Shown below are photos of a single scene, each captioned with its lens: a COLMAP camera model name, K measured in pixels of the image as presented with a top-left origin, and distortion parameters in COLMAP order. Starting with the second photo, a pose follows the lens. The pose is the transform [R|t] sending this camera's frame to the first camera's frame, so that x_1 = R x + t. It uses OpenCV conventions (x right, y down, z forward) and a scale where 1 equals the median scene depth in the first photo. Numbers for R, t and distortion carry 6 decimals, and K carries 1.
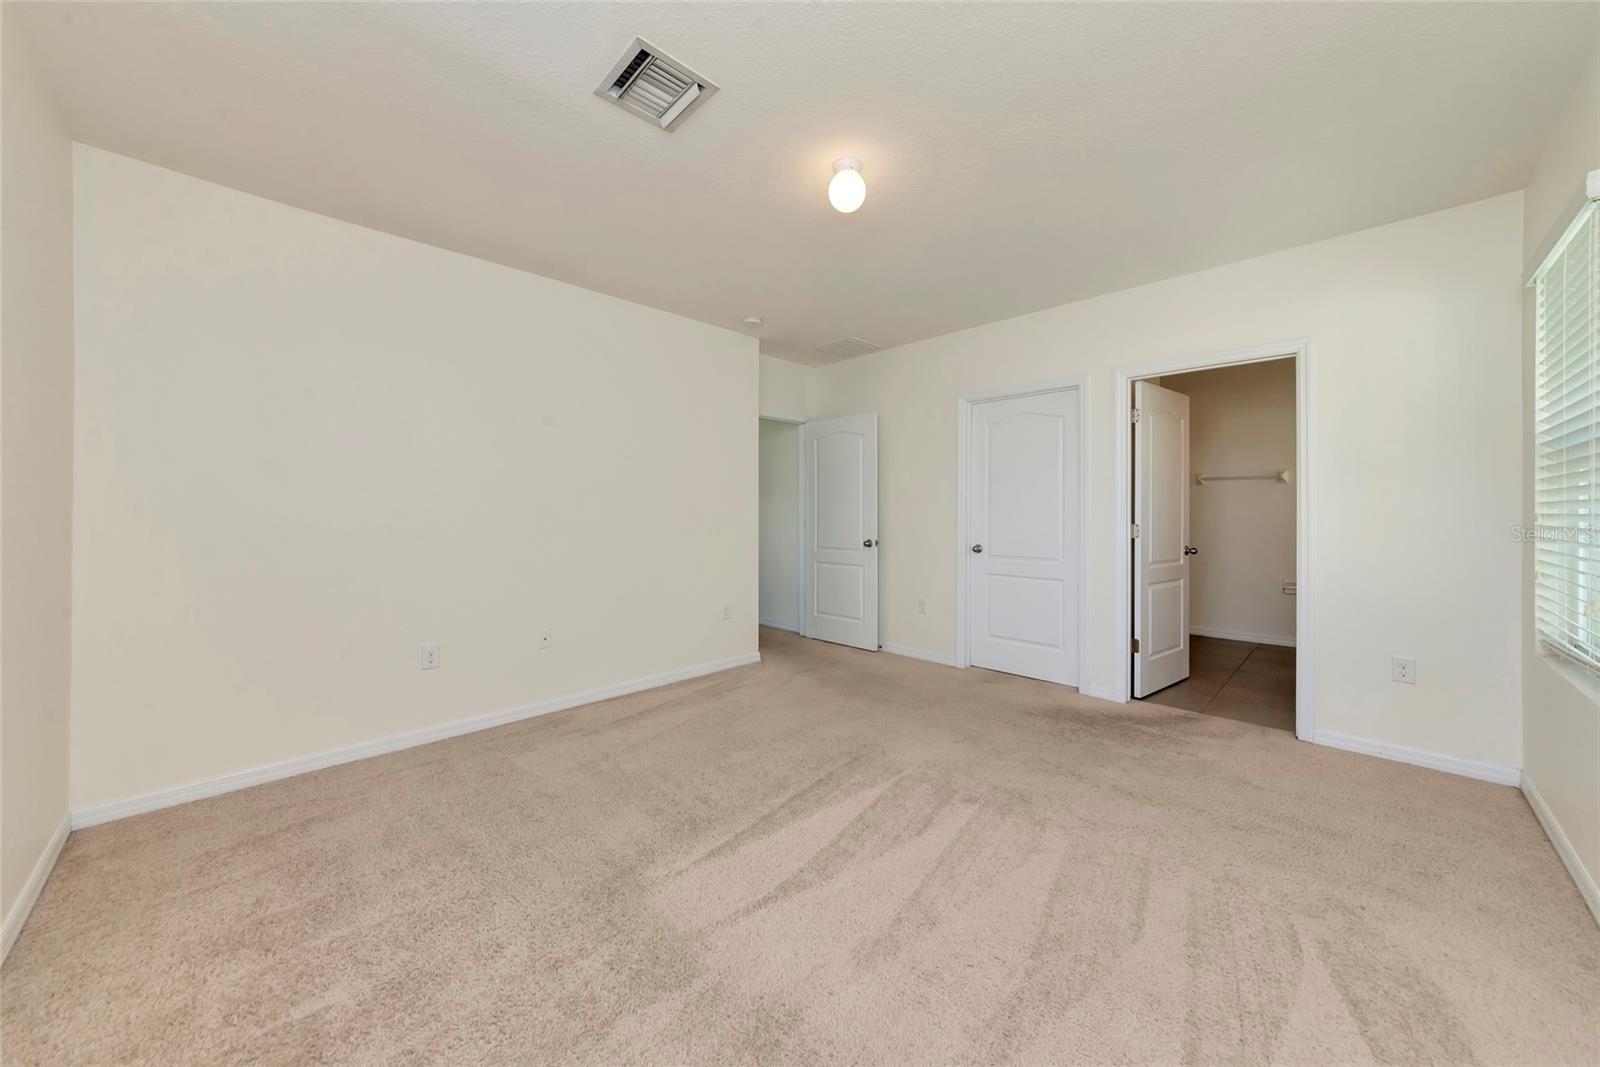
lens RADIAL K [[568.3, 0, 800.0], [0, 568.3, 513.6], [0, 0, 1]] dist [0.001649, 0.000452]
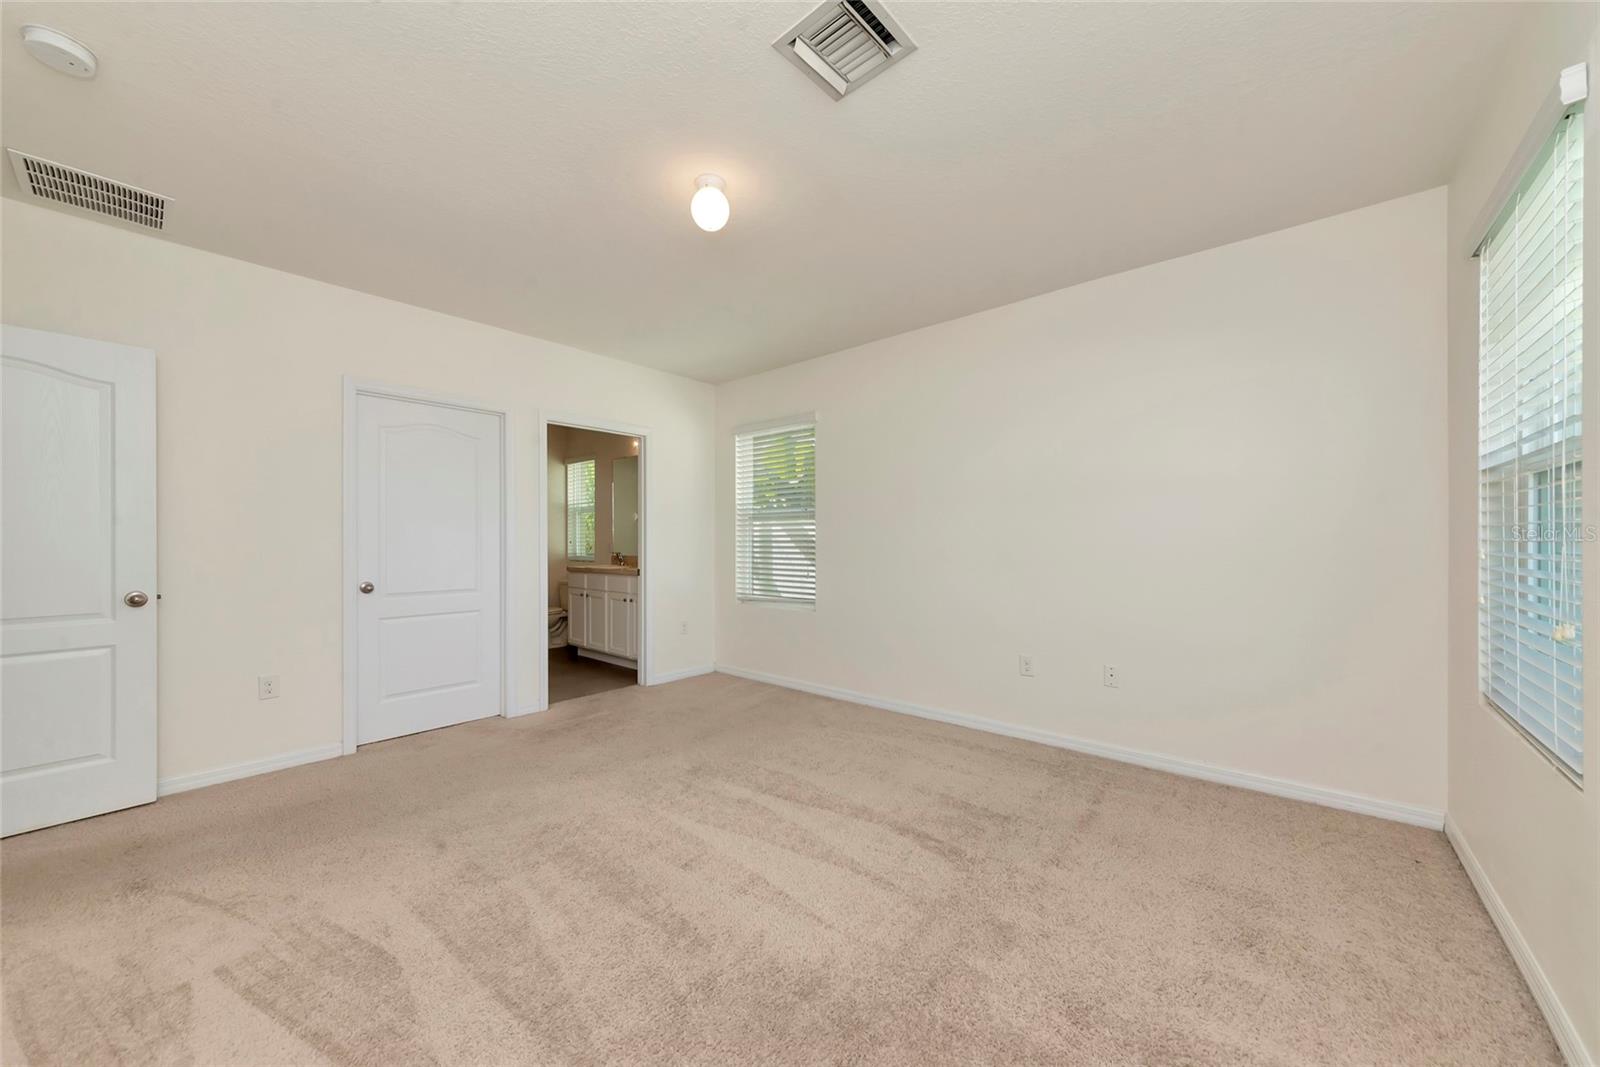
lens RADIAL K [[562.7, 0, 790.3], [0, 562.7, 537.7], [0, 0, 1]] dist [0.000710, 0.000095]
pose [[-0.054891, 0.002487, 0.998489, -0.575171], [0.007078, 0.999973, -0.002101, 0.001133], [-0.998467, 0.006952, -0.054907, 0.594238]]
